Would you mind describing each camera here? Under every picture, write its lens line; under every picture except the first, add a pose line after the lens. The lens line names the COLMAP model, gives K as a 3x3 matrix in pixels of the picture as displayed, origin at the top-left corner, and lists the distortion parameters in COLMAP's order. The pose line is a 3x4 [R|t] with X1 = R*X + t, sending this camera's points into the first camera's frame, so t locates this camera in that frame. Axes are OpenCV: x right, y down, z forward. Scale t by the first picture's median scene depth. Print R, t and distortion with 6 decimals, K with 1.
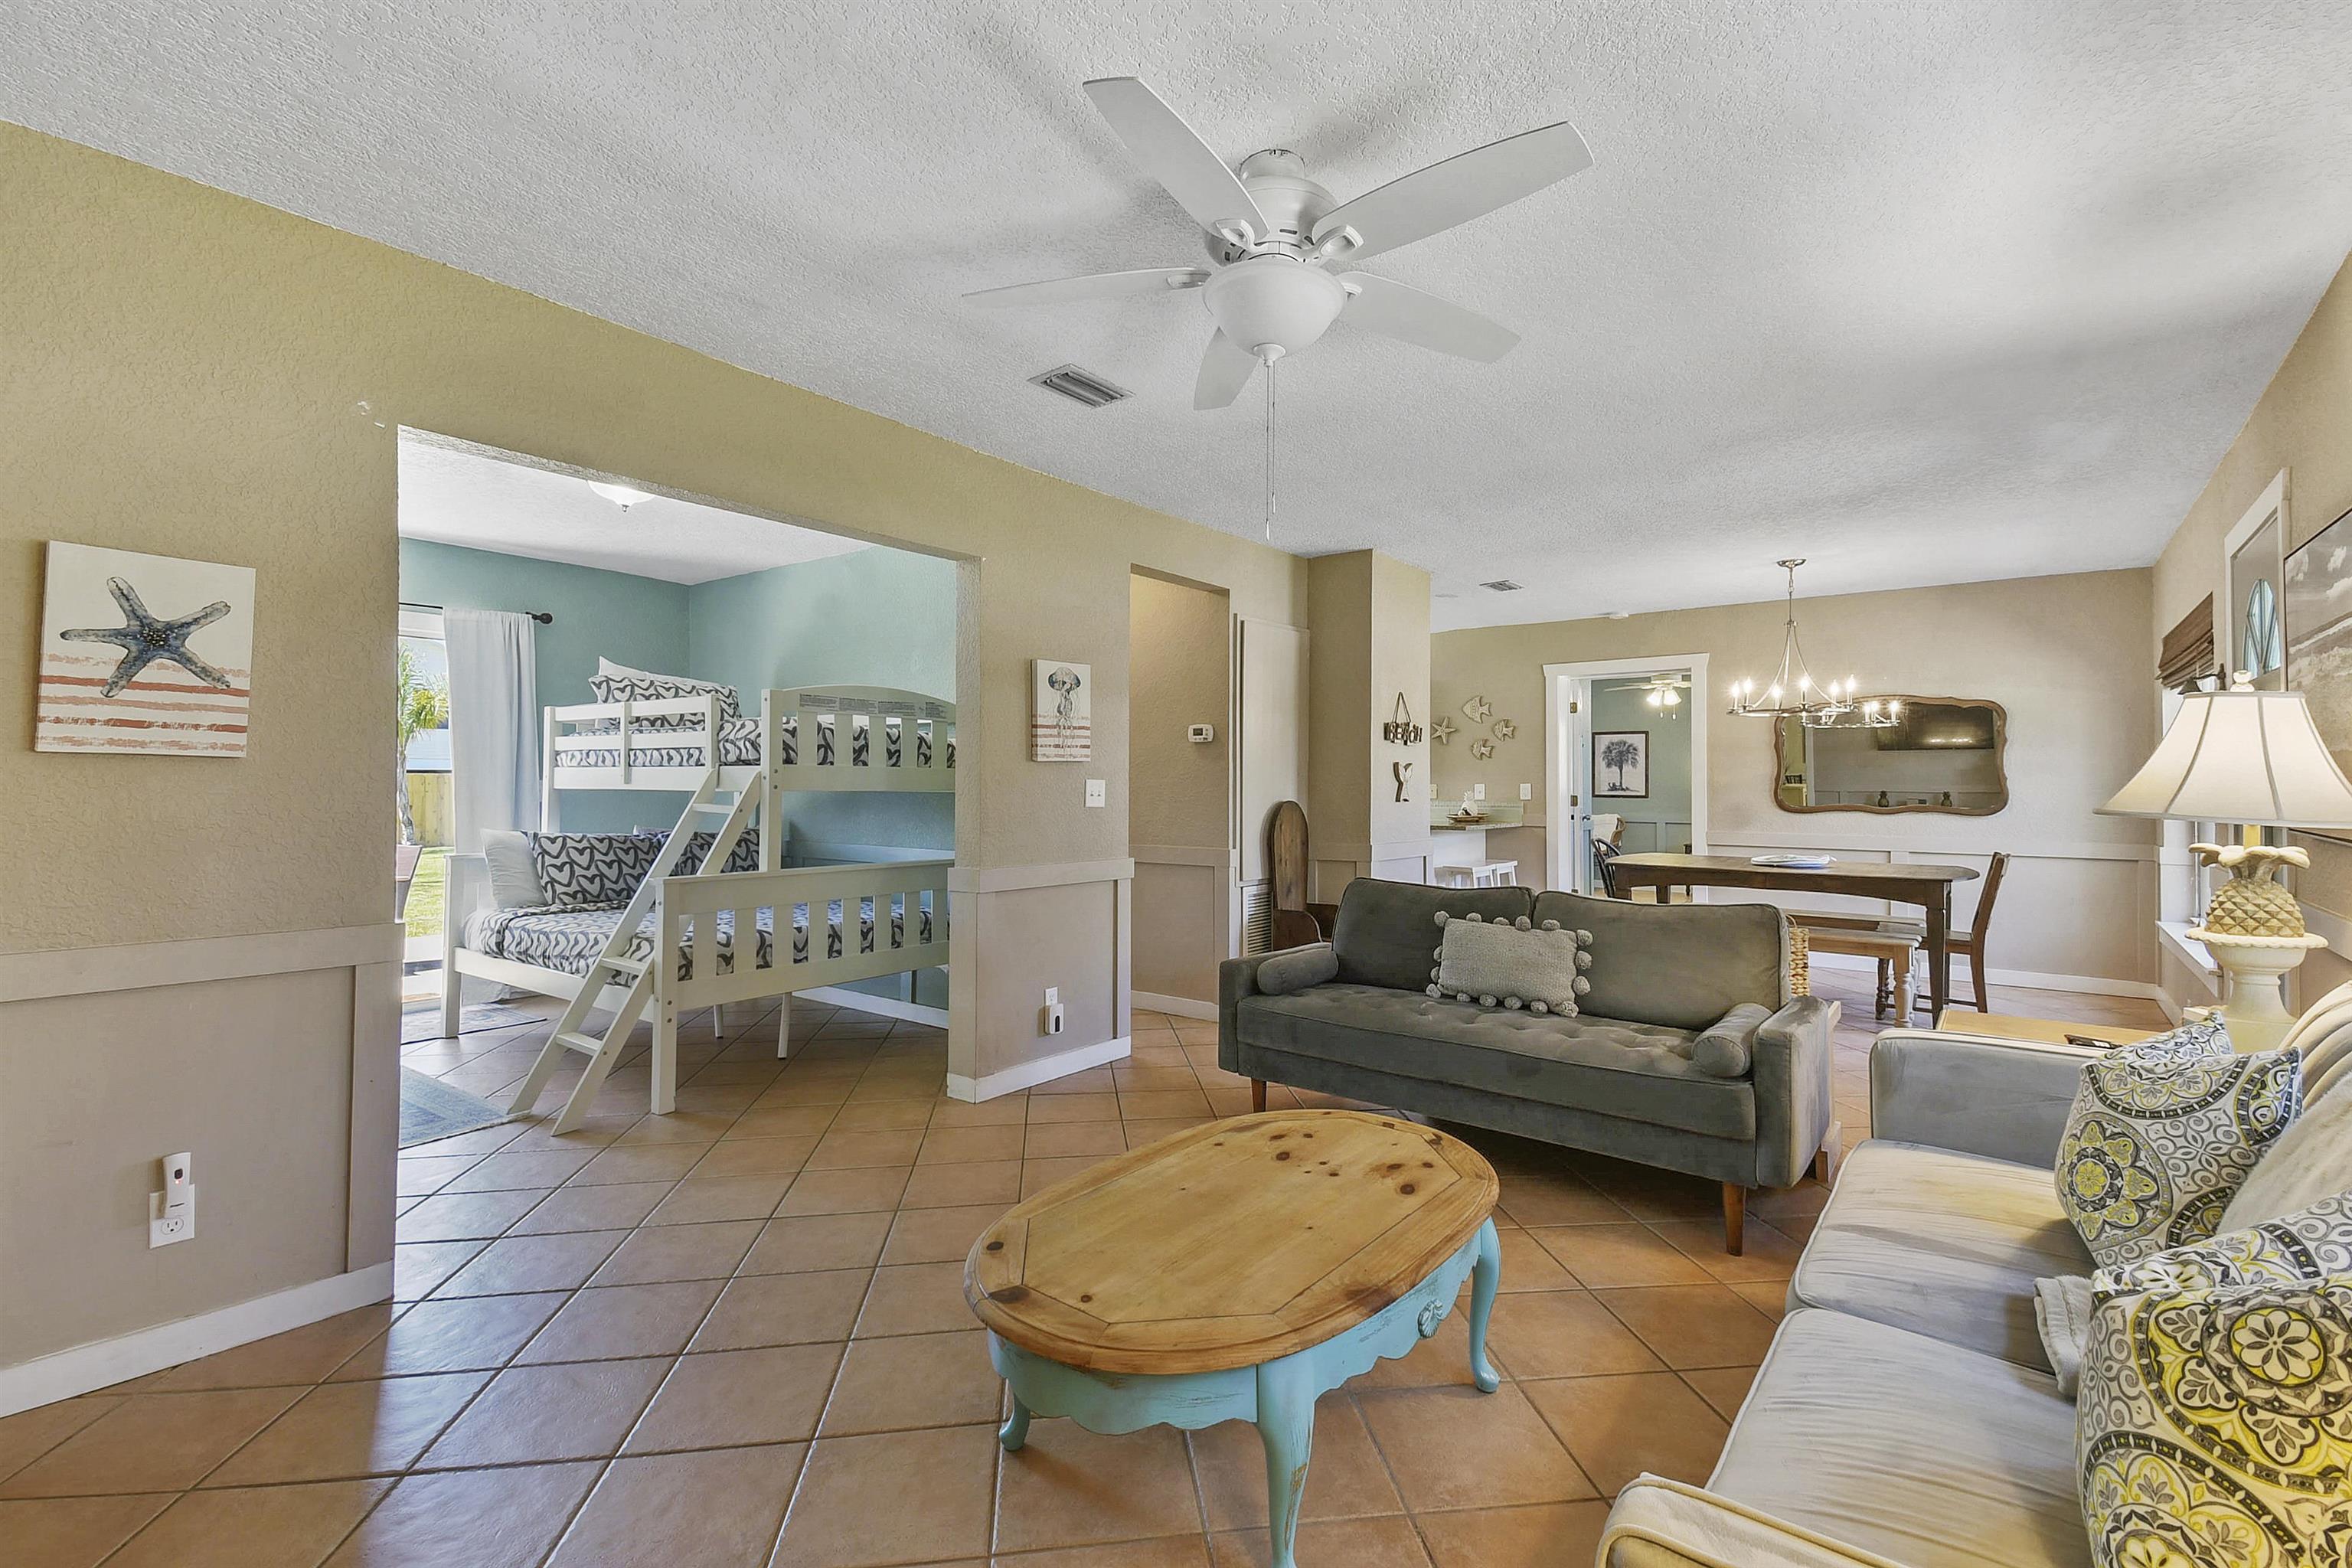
lens RADIAL K [[1034.7, 0, 1180.7], [0, 1034.7, 784.4], [0, 0, 1]] dist [0.074430, -0.040370]
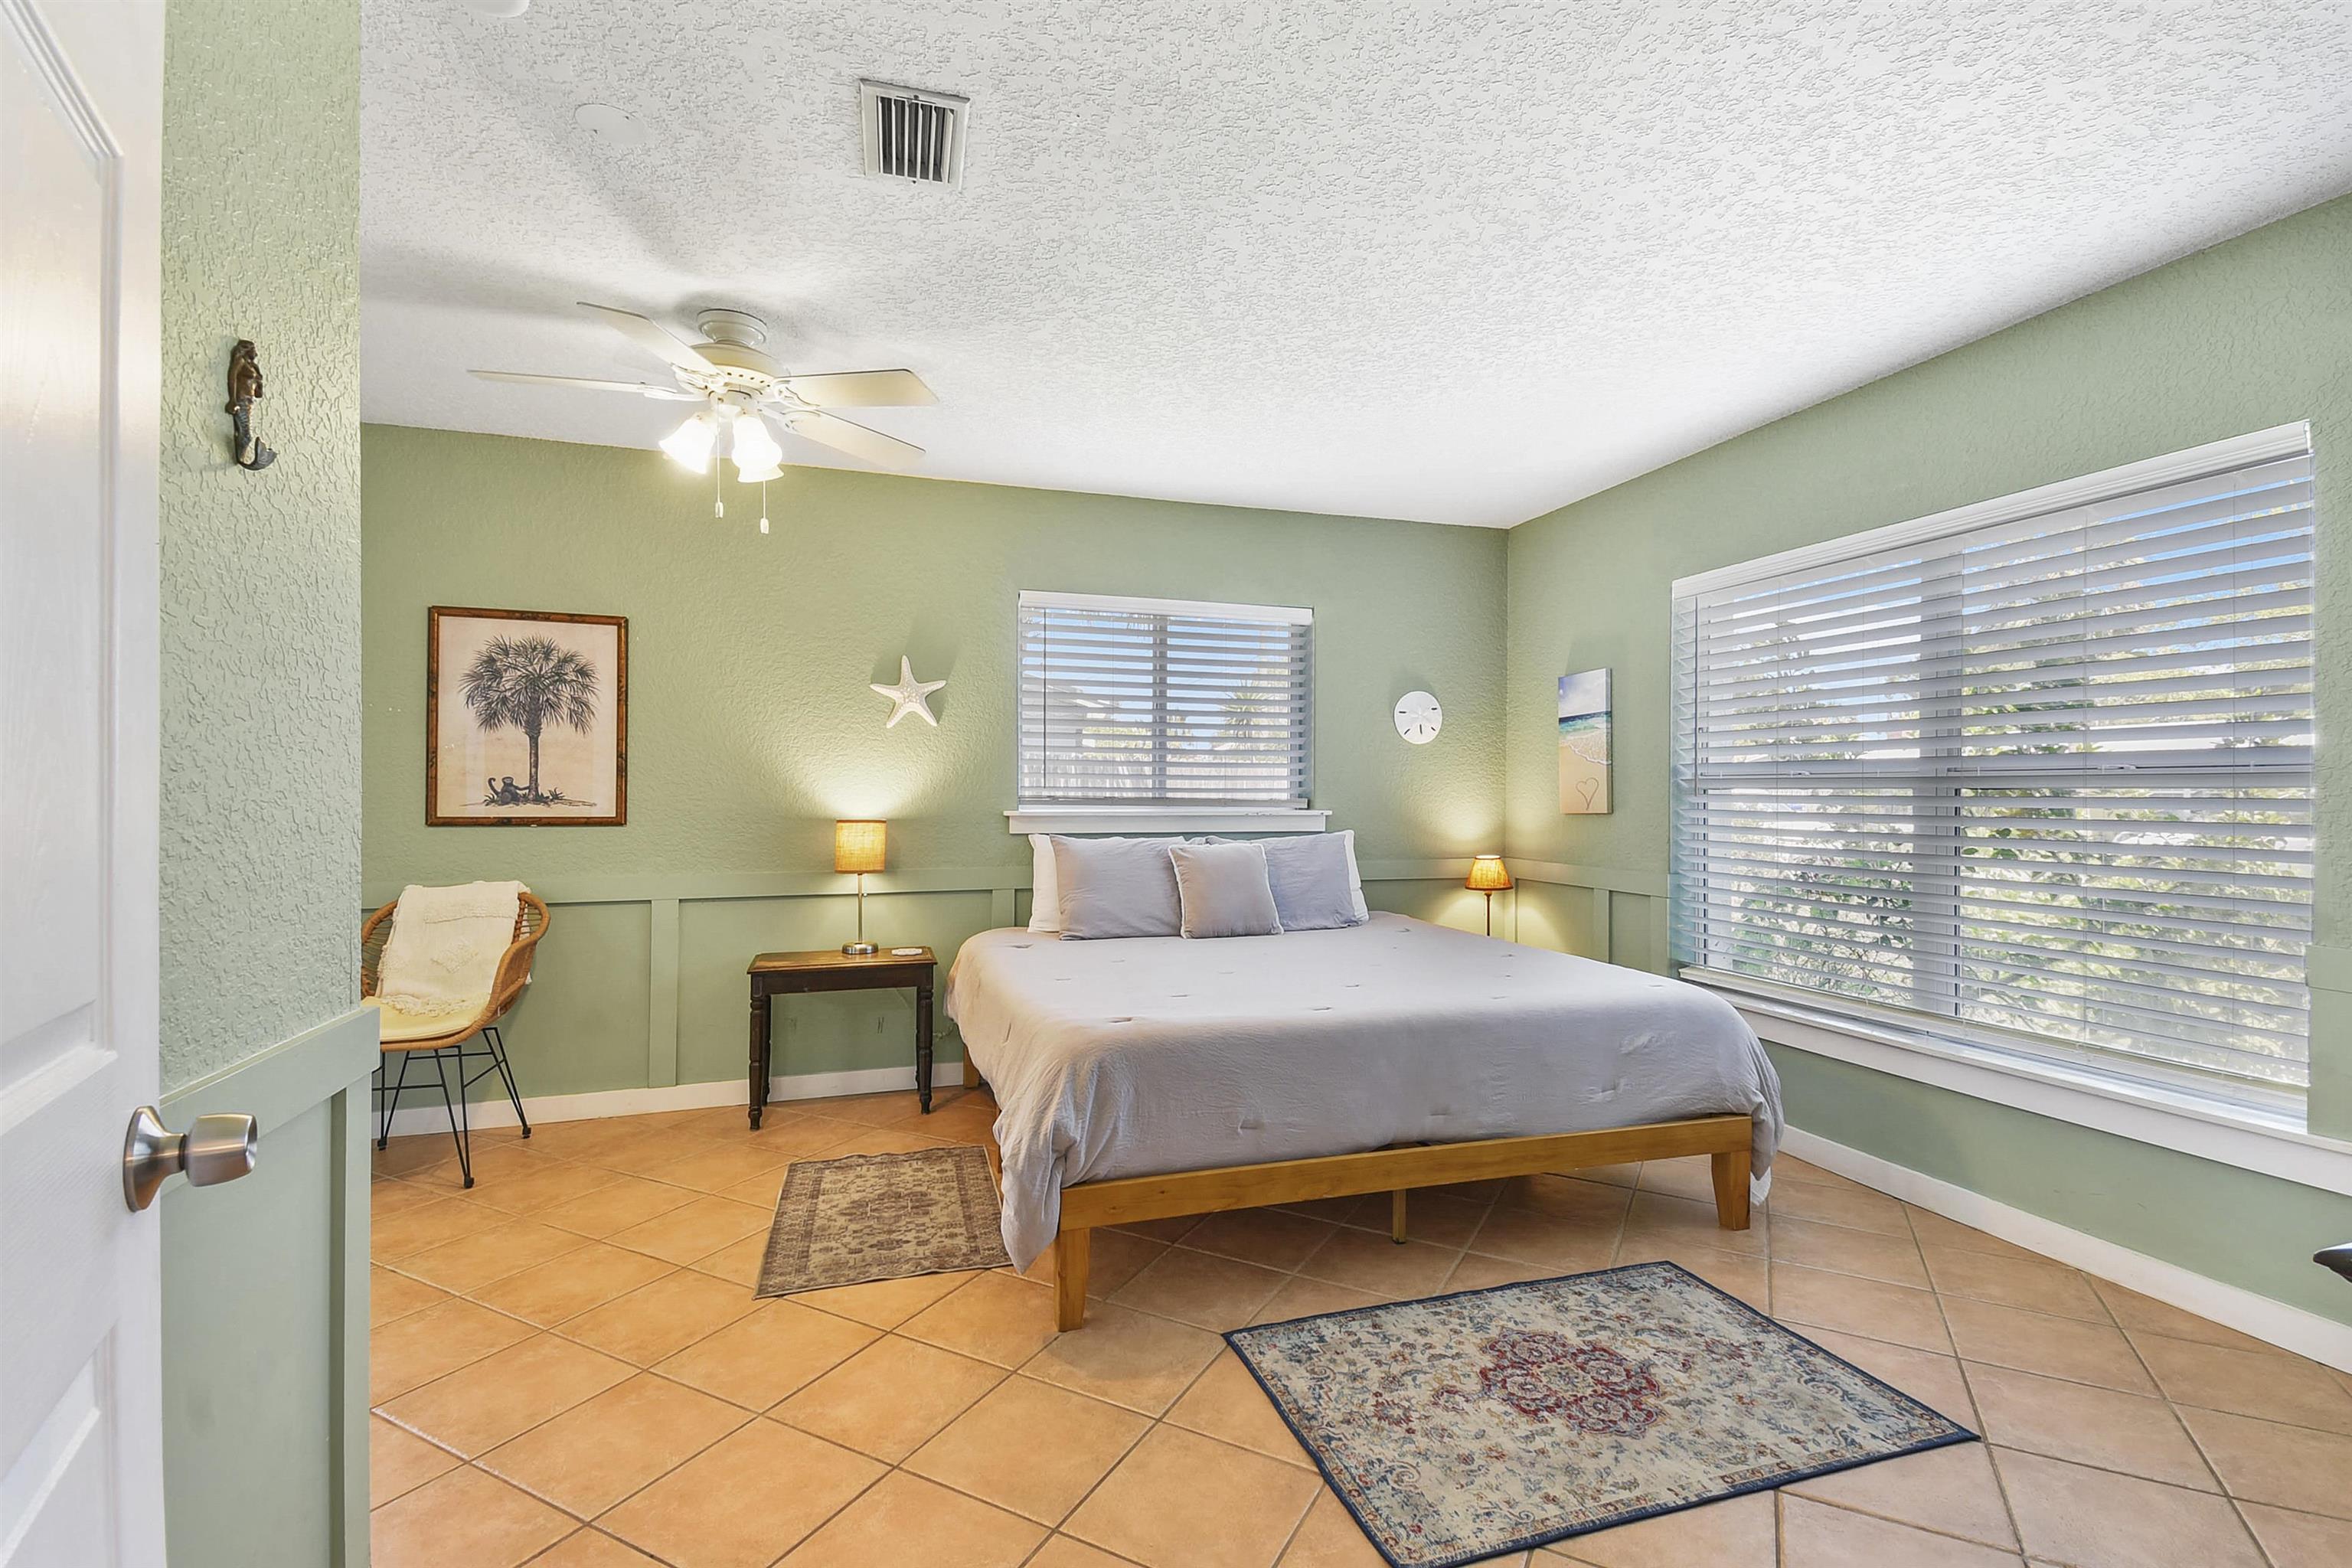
lens RADIAL K [[1043.4, 0, 1179.1], [0, 1043.4, 793.8], [0, 0, 1]] dist [0.043256, 0.000066]
pose [[0.568295, 0.003382, 0.822818, 0.904273], [-0.004755, 0.999988, -0.000827, 0.008274], [-0.822811, -0.003442, 0.568305, 2.218386]]
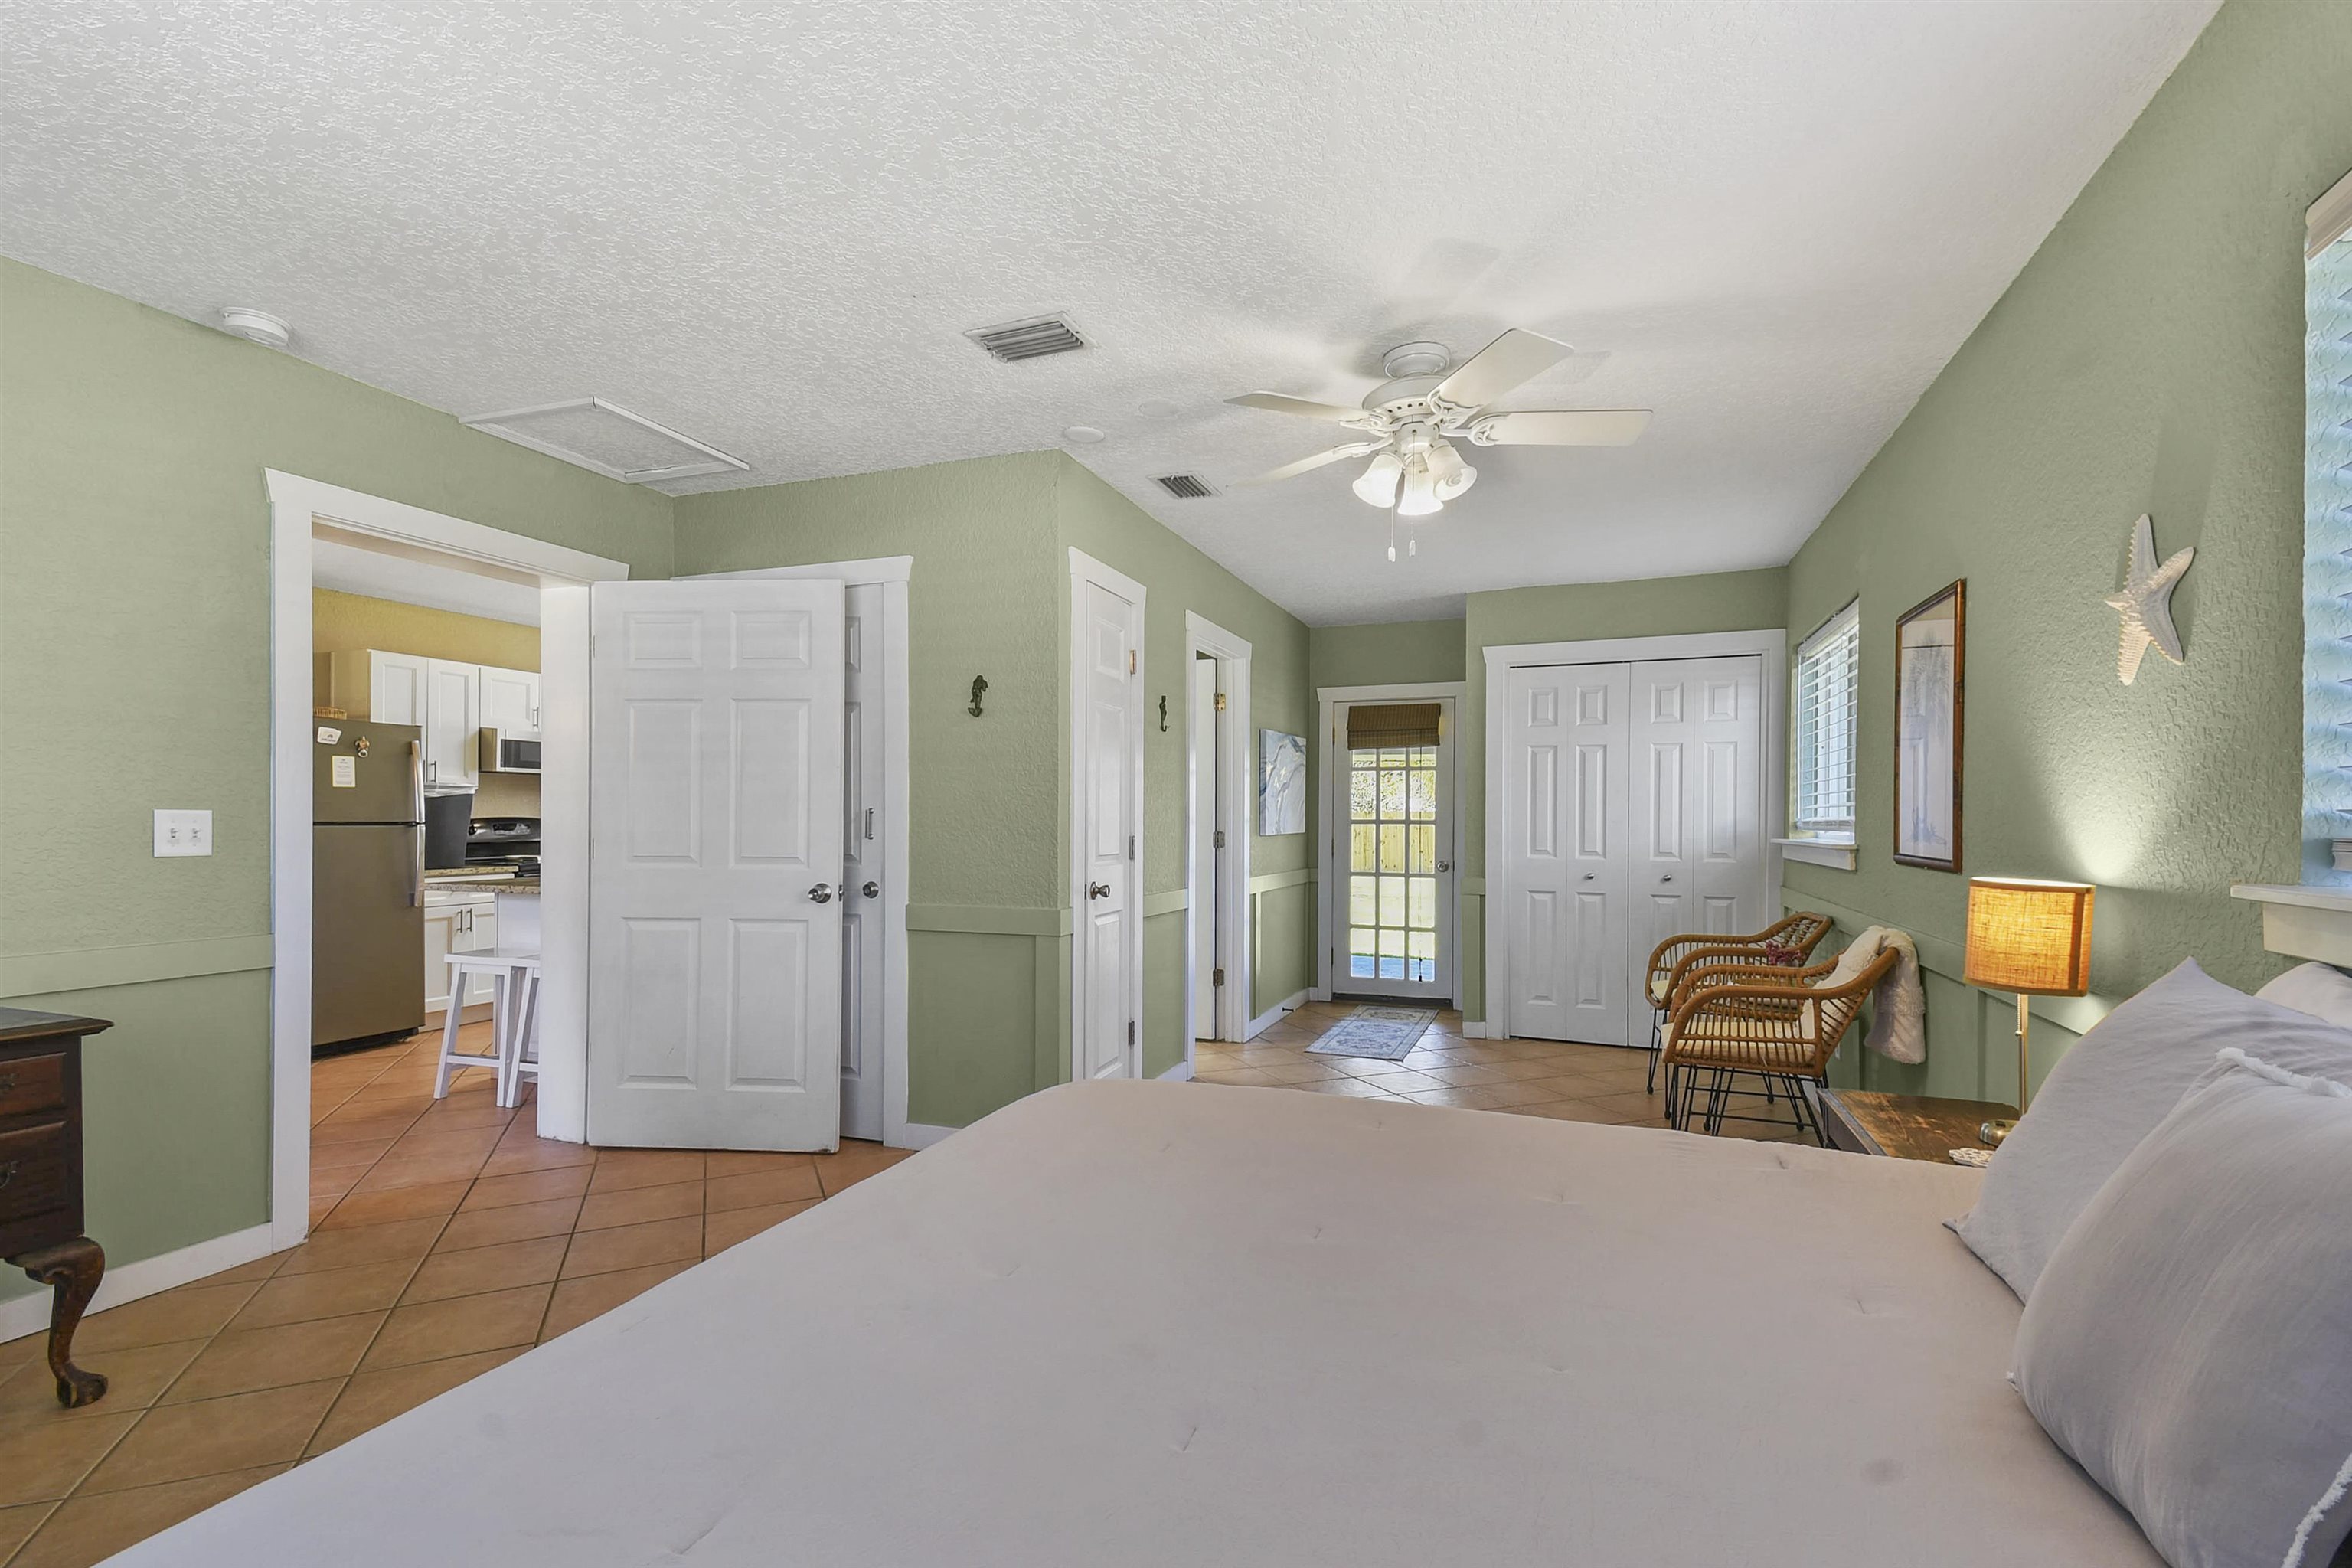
lens RADIAL K [[1045.4, 0, 1175.5], [0, 1045.4, 822.8], [0, 0, 1]] dist [0.039965, -0.000203]
pose [[0.293013, 0.009129, -0.956065, 2.029238], [-0.004130, 0.999957, 0.008282, 0.002306], [0.956099, 0.001522, 0.293038, 2.529149]]
